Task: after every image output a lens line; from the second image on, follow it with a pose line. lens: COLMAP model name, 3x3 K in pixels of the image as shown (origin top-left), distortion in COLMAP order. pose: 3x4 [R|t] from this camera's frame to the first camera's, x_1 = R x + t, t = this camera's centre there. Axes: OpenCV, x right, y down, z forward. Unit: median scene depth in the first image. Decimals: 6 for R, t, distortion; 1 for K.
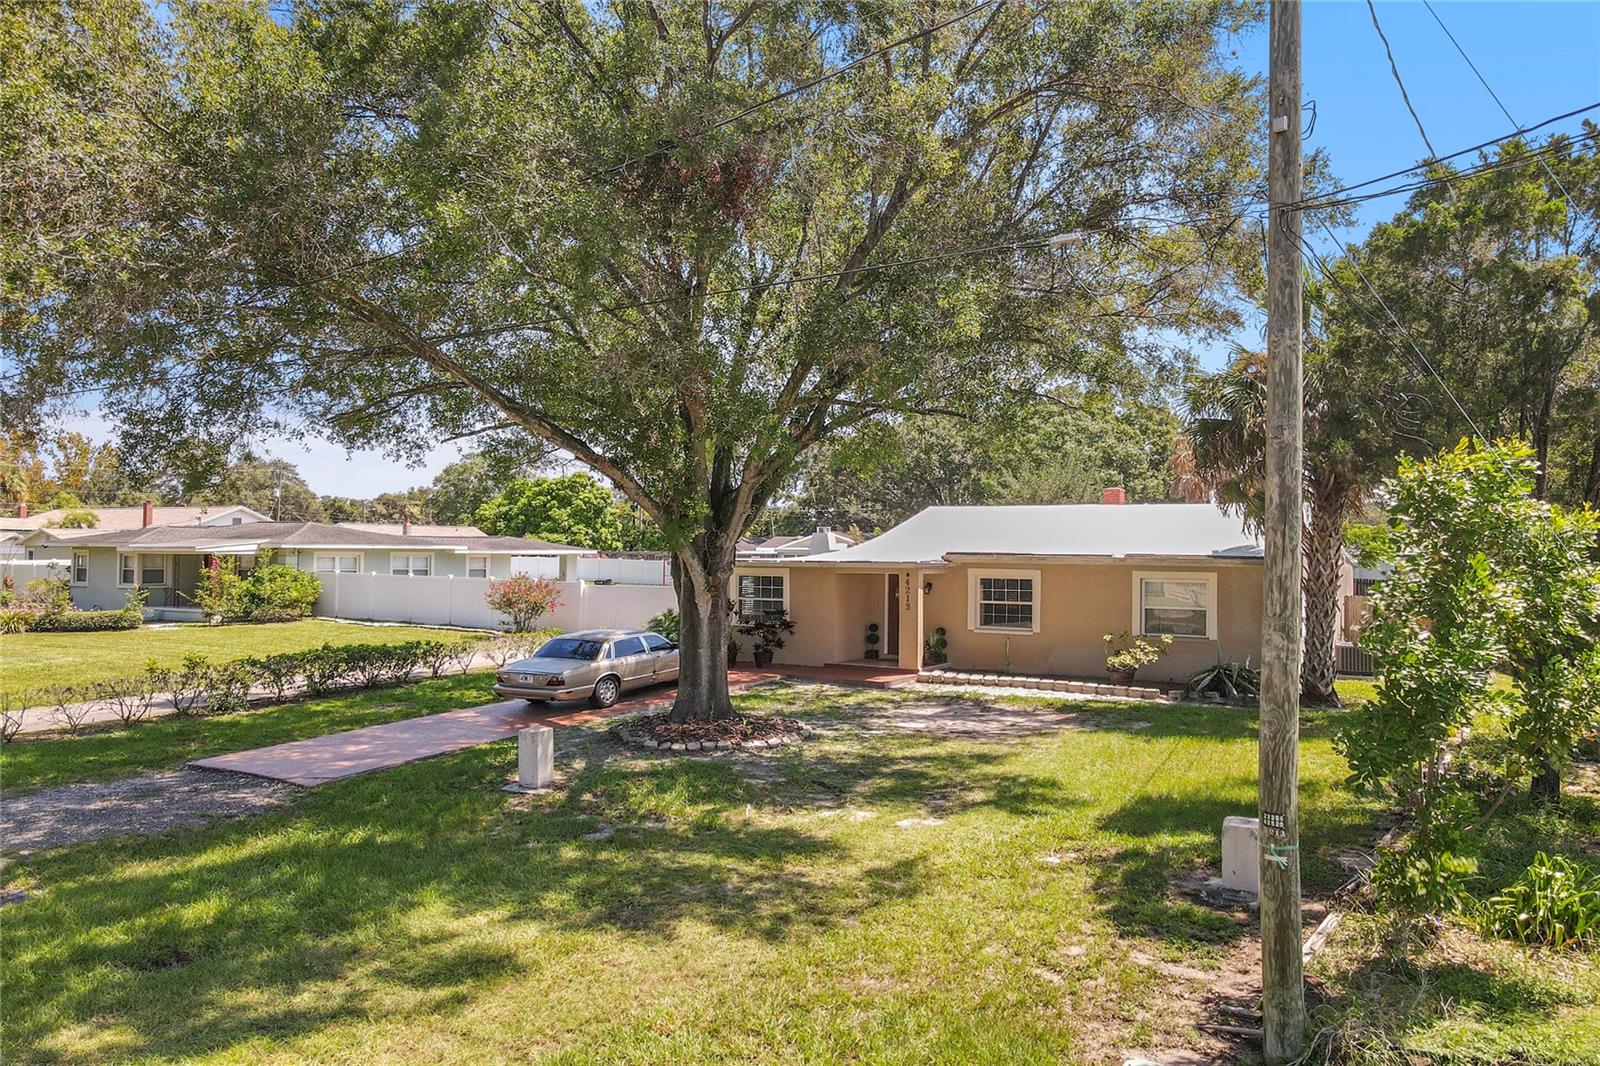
lens RADIAL K [[1176.4, 0, 793.1], [0, 1176.4, 542.5], [0, 0, 1]] dist [-0.003068, 0.005681]
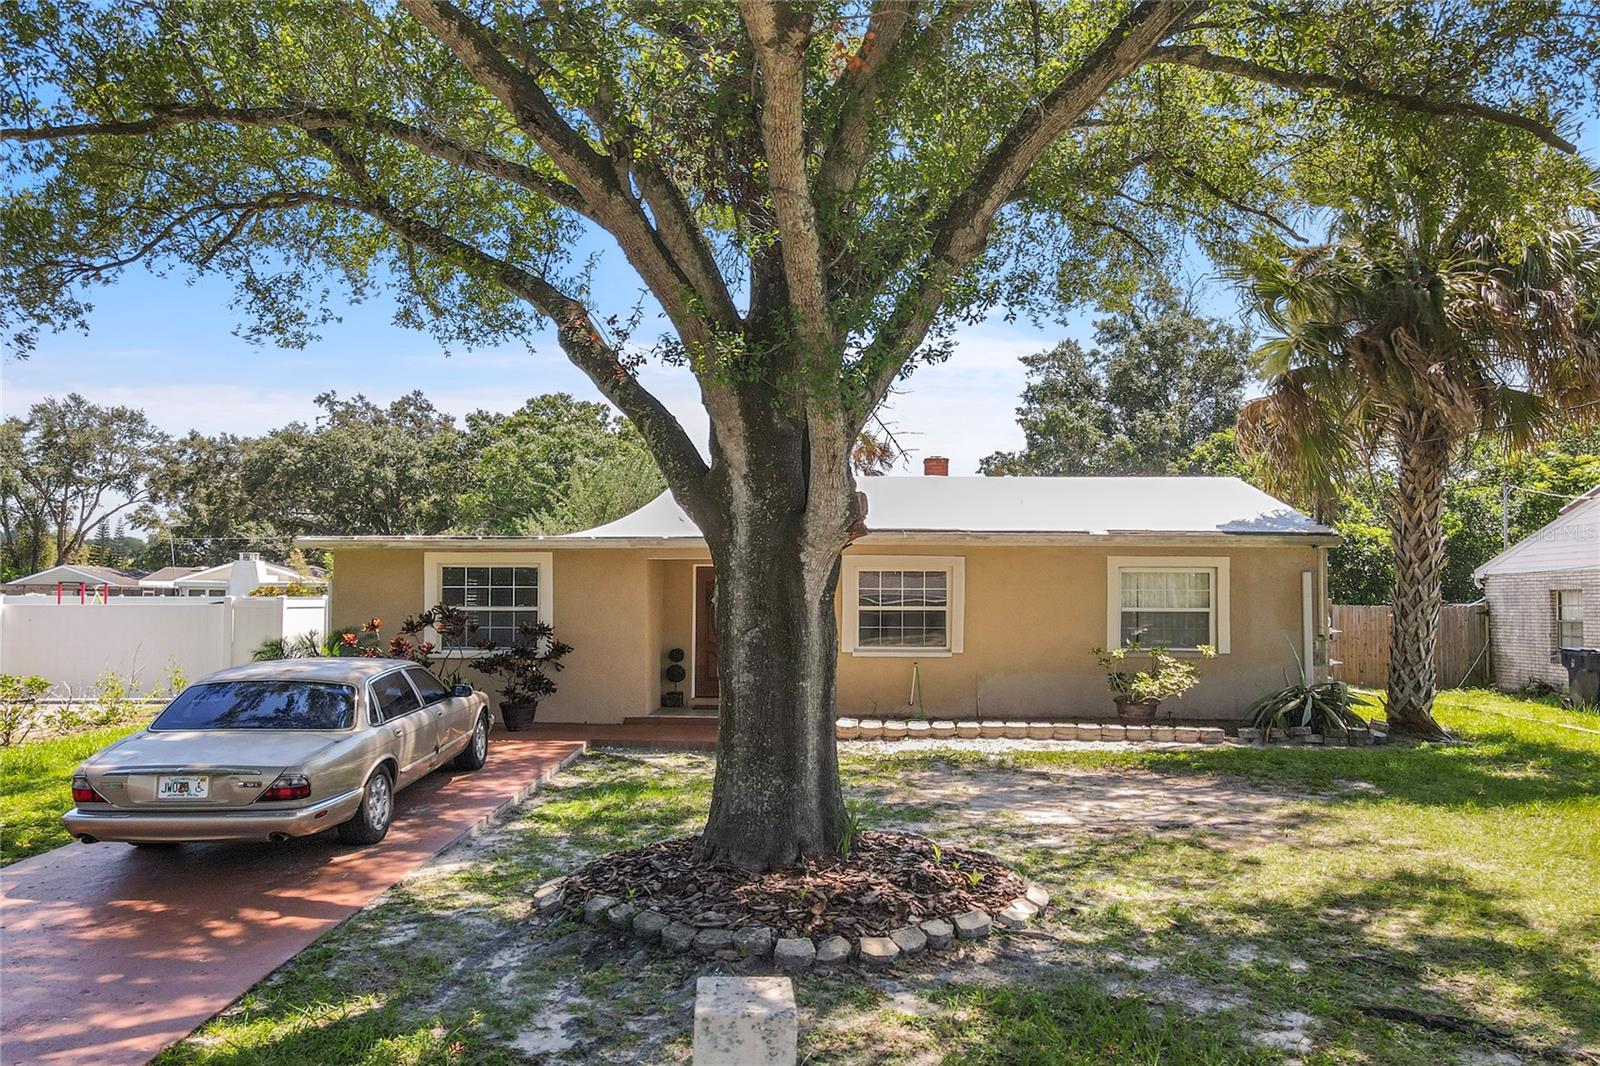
lens RADIAL K [[1220.4, 0, 802.4], [0, 1220.4, 539.3], [0, 0, 1]] dist [0.007190, 0.004164]
pose [[0.865155, 0.023920, 0.500933, -0.203962], [-0.001856, 0.999008, -0.044497, 0.043765], [-0.501500, 0.037567, 0.864341, 0.455626]]
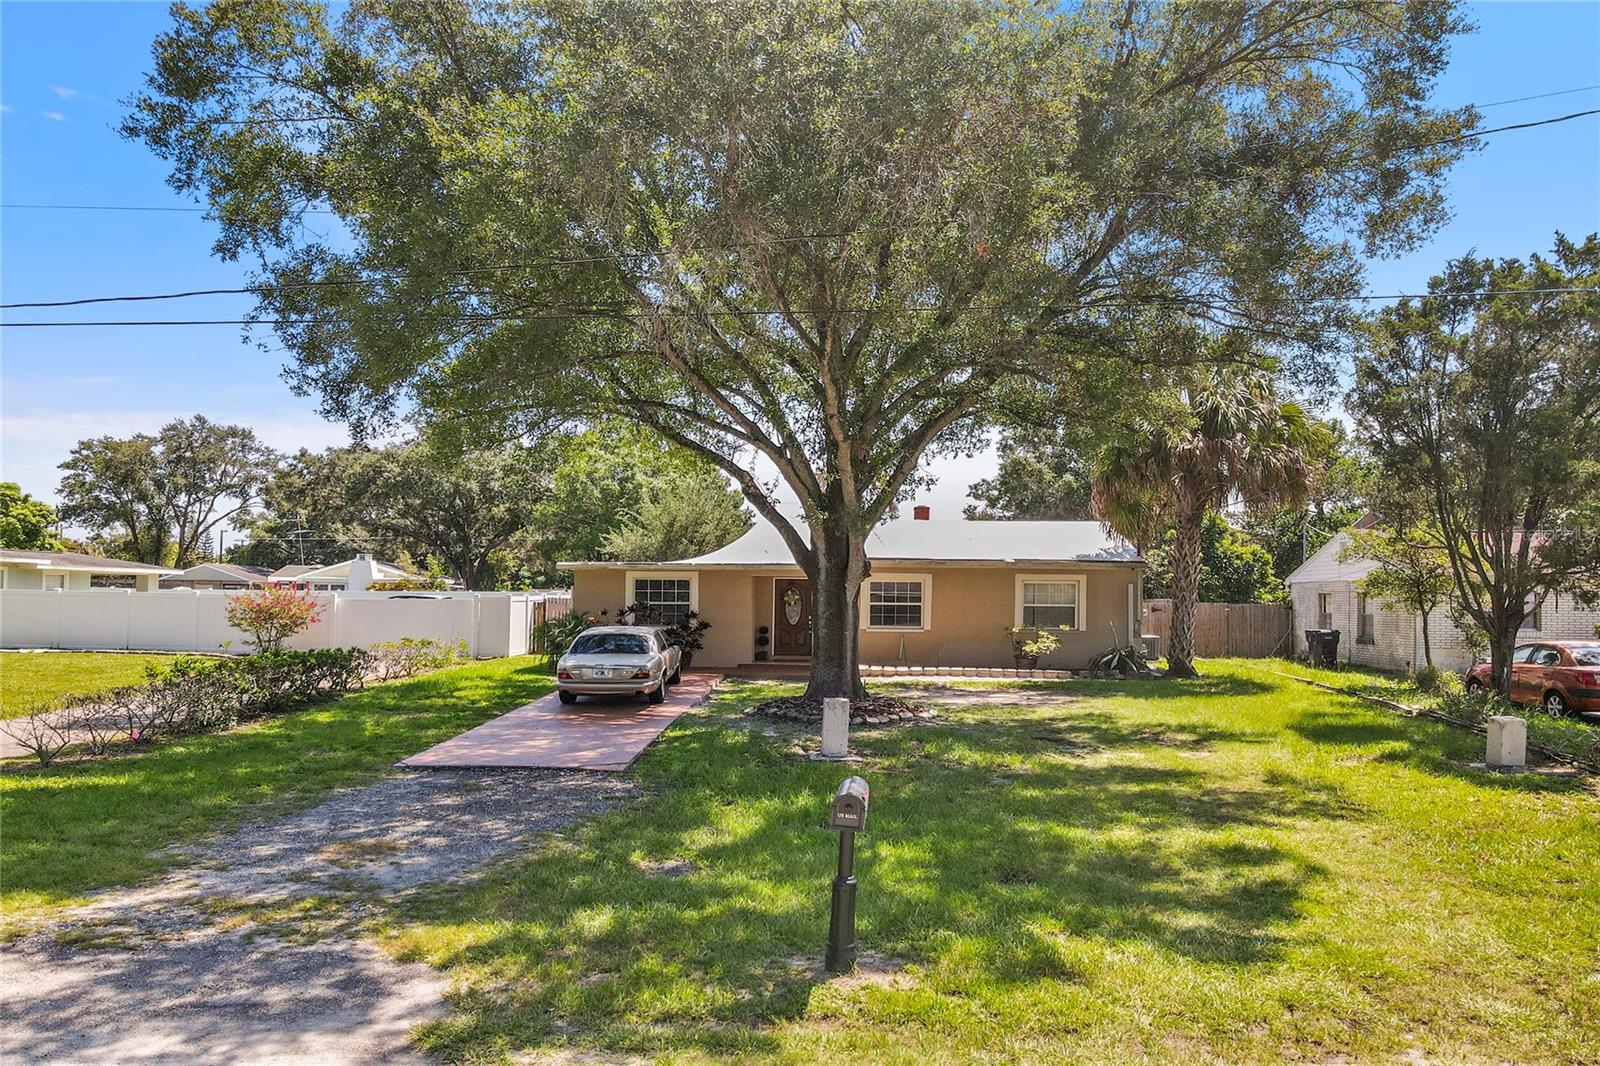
lens RADIAL K [[1205.1, 0, 796.8], [0, 1205.1, 593.6], [0, 0, 1]] dist [-0.001829, 0.001110]
pose [[0.874941, 0.002815, 0.484221, -0.451824], [-0.005994, 0.999969, 0.005019, 0.036913], [-0.484192, -0.007294, 0.874931, 0.059385]]
